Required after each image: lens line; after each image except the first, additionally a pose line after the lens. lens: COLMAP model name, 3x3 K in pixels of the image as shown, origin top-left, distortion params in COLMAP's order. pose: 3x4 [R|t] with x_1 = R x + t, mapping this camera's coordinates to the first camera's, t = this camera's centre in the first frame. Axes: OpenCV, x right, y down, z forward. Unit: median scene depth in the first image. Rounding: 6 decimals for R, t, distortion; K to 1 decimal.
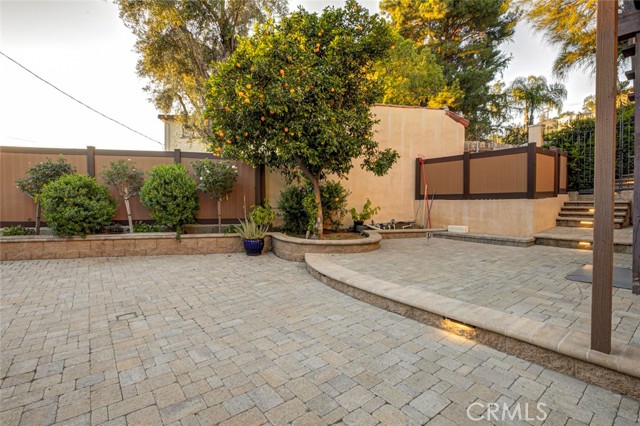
lens RADIAL K [[296.0, 0, 320.5], [0, 296.0, 210.3], [0, 0, 1]] dist [0.018055, -0.000209]
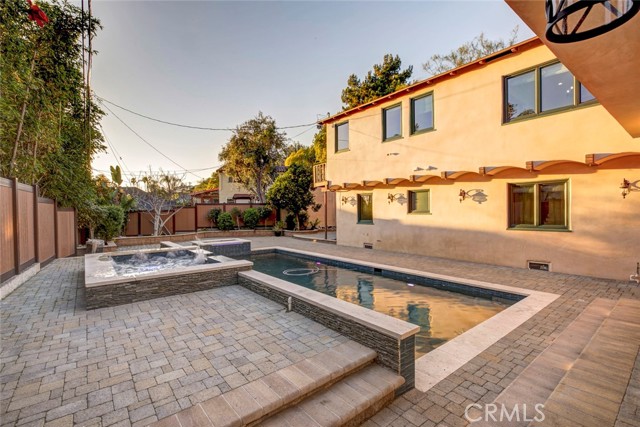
lens RADIAL K [[296.0, 0, 318.9], [0, 296.0, 213.6], [0, 0, 1]] dist [0.018055, -0.000209]
pose [[0.999692, -0.004108, 0.024478, 0.144131], [0.004370, 0.999934, -0.010660, -0.061151], [-0.024433, 0.010764, 0.999644, -2.217377]]
